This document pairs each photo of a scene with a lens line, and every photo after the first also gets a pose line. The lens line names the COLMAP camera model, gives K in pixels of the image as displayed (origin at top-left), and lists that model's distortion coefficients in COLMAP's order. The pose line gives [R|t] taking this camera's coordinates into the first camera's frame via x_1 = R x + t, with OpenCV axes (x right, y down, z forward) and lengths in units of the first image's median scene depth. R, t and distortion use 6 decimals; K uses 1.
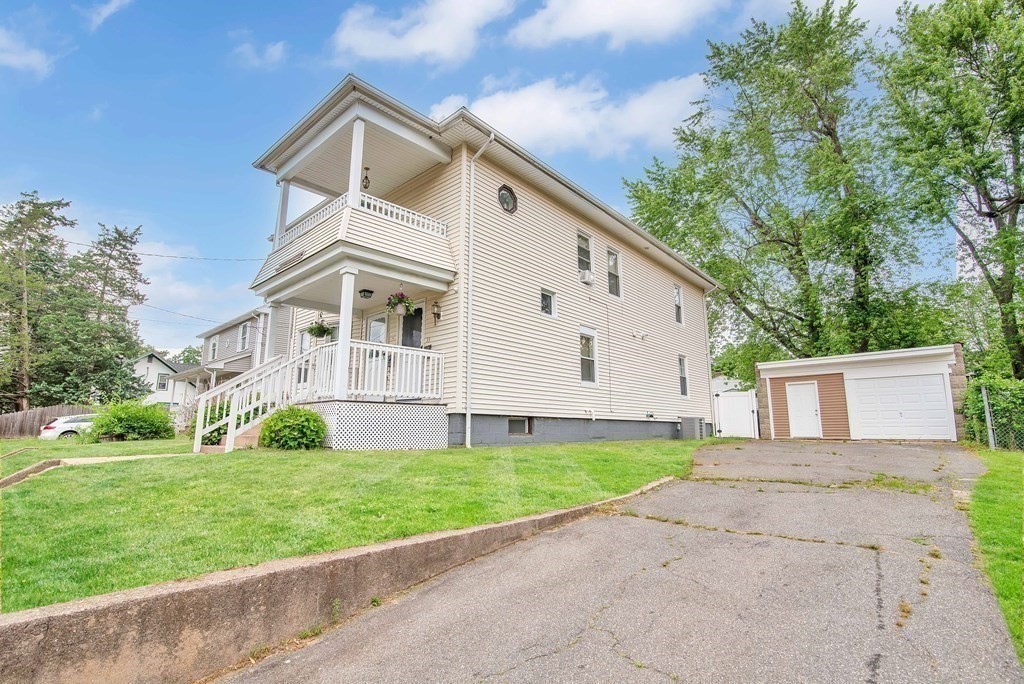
lens RADIAL K [[465.5, 0, 512.5], [0, 465.5, 346.4], [0, 0, 1]] dist [-0.023014, 0.000759]
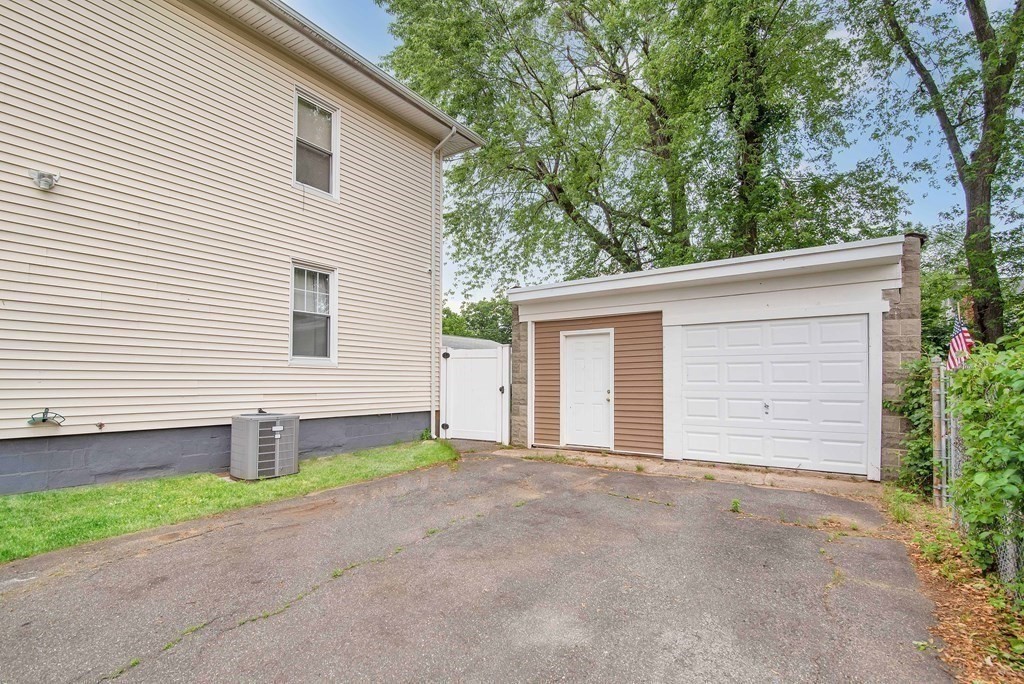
lens RADIAL K [[465.5, 0, 522.6], [0, 465.5, 367.5], [0, 0, 1]] dist [-0.023014, 0.000759]
pose [[0.991526, 0.002848, 0.129876, 0.487061], [-0.022110, 0.988872, 0.147118, 0.044945], [-0.128012, -0.148743, 0.980555, 0.525024]]
